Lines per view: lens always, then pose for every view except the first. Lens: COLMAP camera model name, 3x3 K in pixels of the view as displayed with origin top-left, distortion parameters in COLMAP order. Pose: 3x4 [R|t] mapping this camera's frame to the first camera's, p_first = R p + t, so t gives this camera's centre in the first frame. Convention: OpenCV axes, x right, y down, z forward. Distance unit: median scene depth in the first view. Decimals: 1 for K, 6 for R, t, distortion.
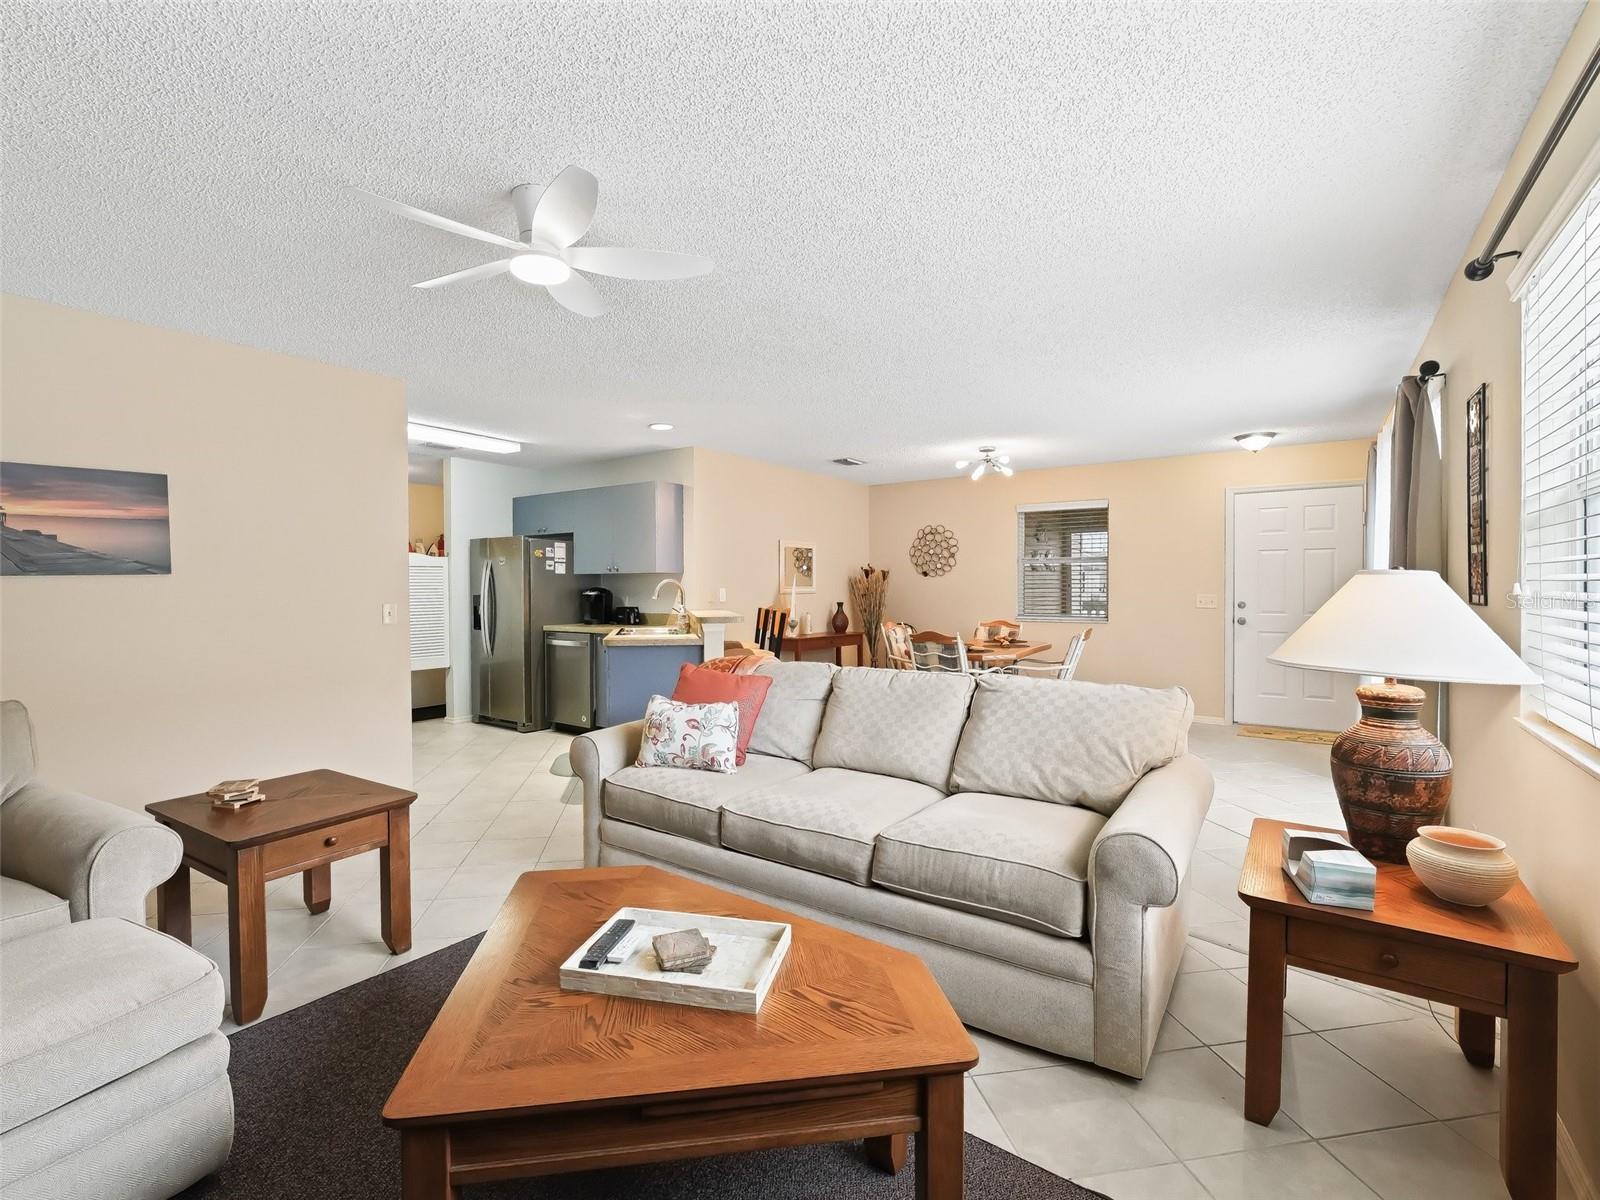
lens RADIAL K [[729.7, 0, 804.5], [0, 729.7, 588.5], [0, 0, 1]] dist [-0.008818, 0.000455]
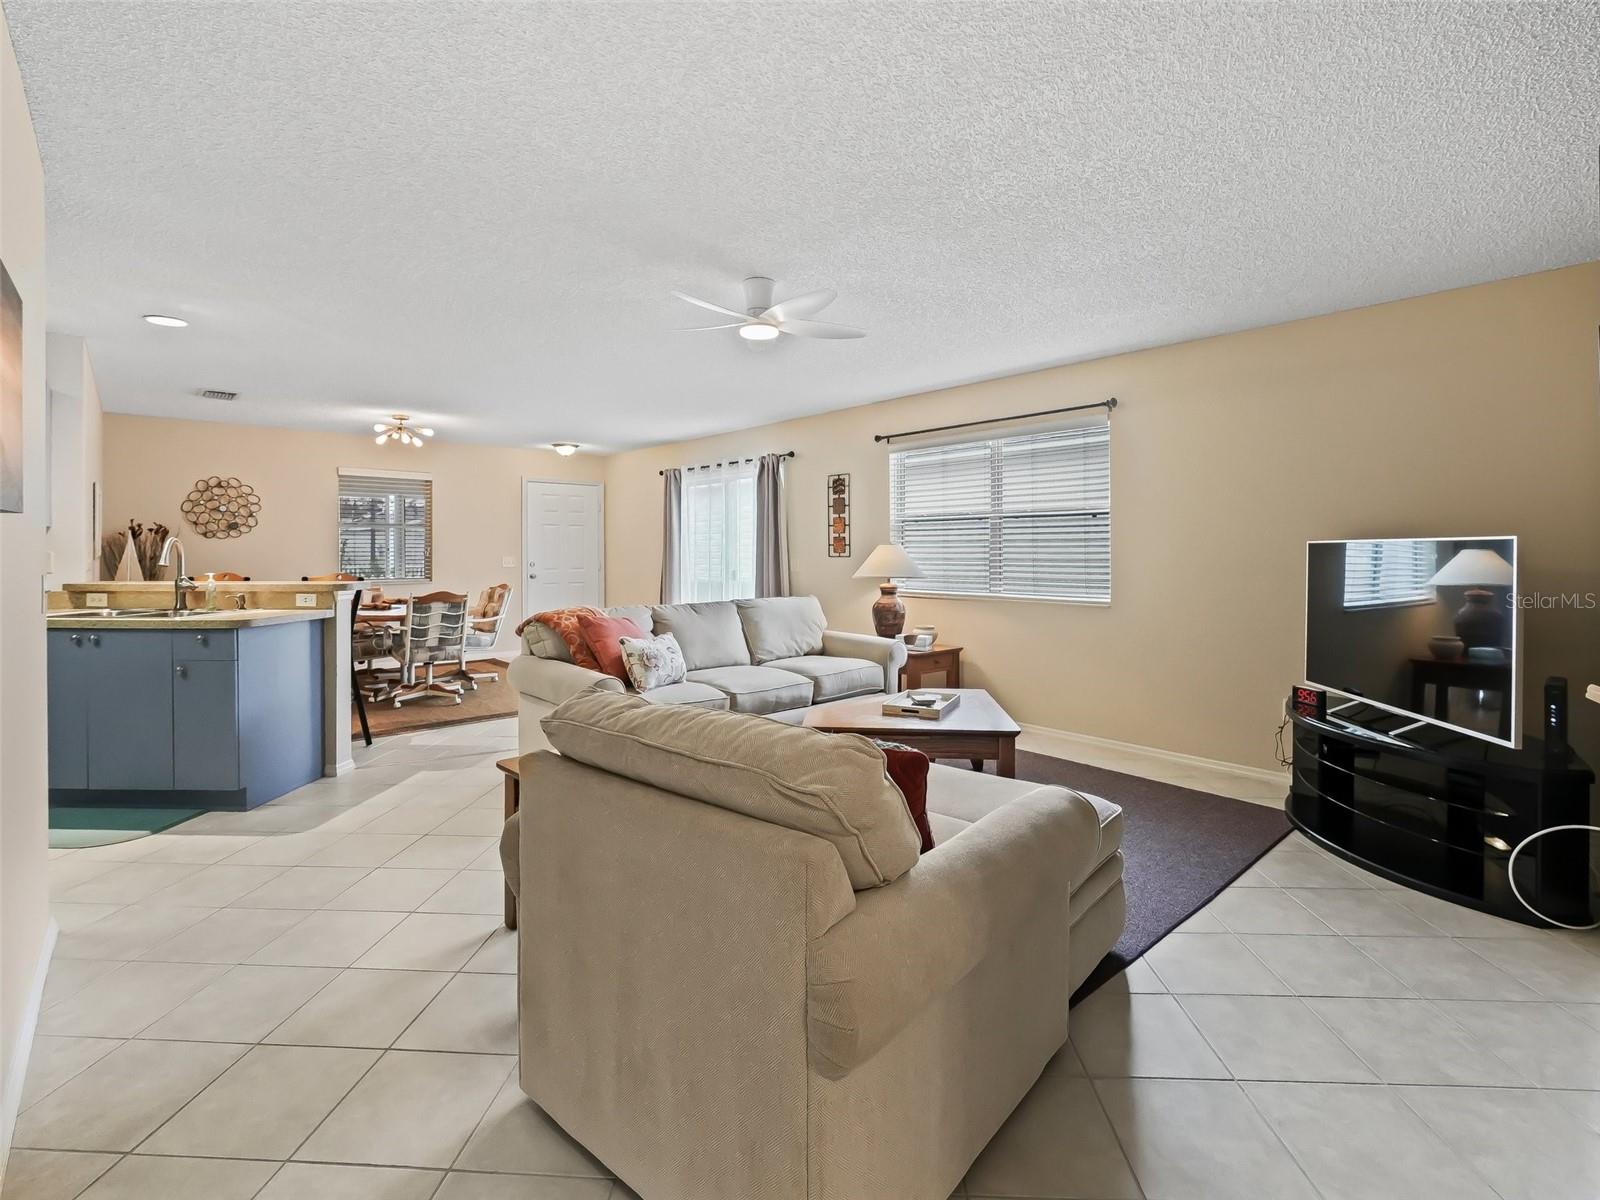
lens RADIAL K [[729.7, 0, 784.2], [0, 729.7, 550.9], [0, 0, 1]] dist [-0.008818, 0.000455]
pose [[0.236202, 0.000224, 0.971704, -0.609670], [0.003703, 0.999993, -0.001131, 0.002421], [-0.971697, 0.003866, 0.236199, 0.212231]]
